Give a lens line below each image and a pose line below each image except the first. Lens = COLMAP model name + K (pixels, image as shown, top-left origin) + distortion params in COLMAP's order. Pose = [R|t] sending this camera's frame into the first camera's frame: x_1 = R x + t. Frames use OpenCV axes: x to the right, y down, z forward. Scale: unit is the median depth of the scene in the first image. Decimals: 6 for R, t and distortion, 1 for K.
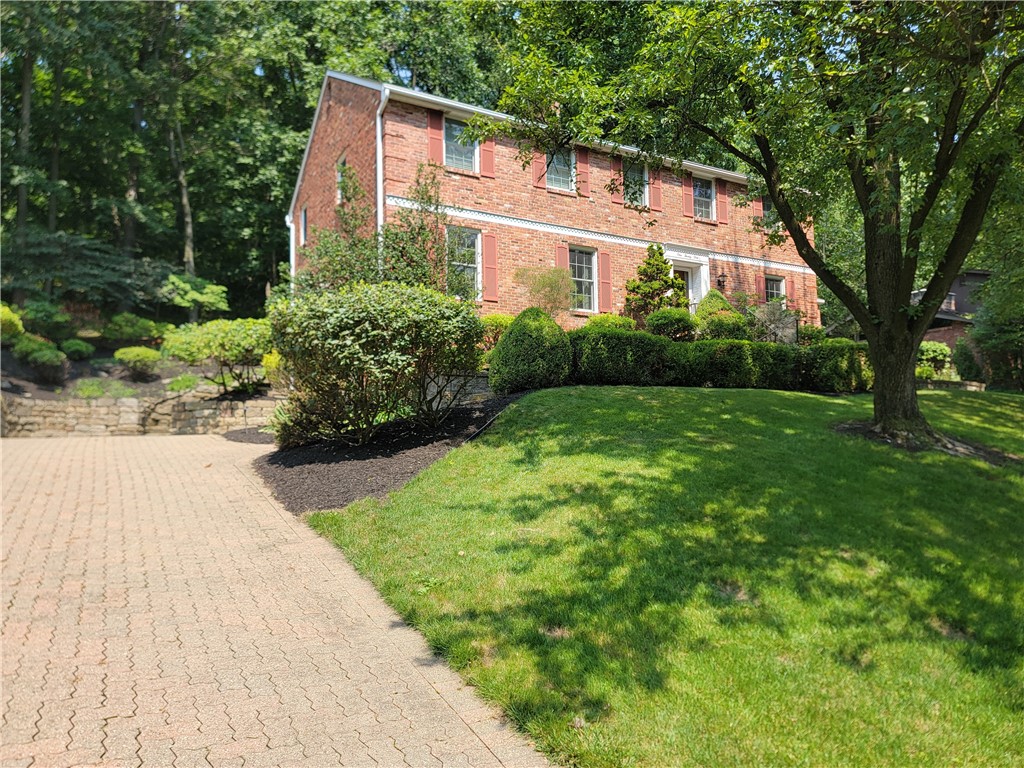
lens RADIAL K [[705.2, 0, 511.9], [0, 705.2, 388.1], [0, 0, 1]] dist [0.048159, -0.006948]
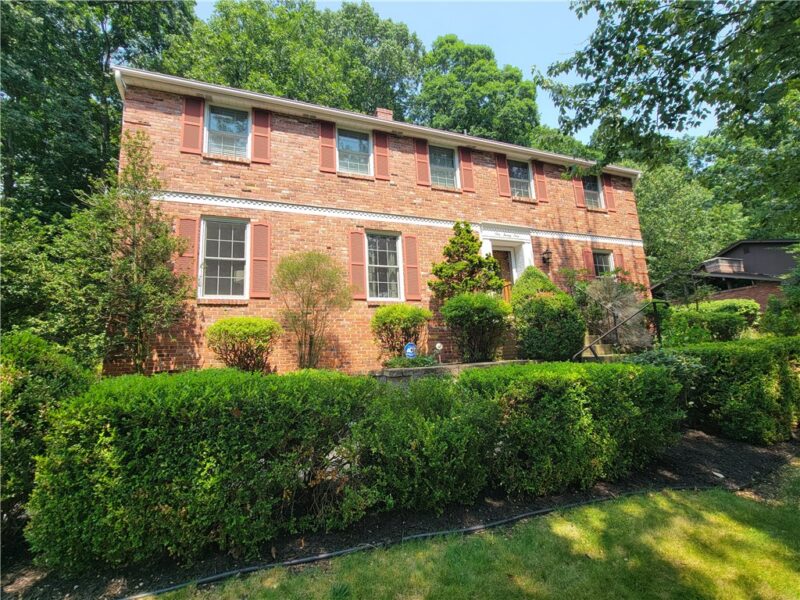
lens RADIAL K [[352.1, 0, 398.8], [0, 352.1, 295.5], [0, 0, 1]] dist [-0.012184, 0.000804]
pose [[0.985329, -0.059318, -0.160028, 0.201506], [0.045084, 0.994815, -0.091162, -0.077158], [0.164606, 0.082610, 0.982894, 0.589053]]
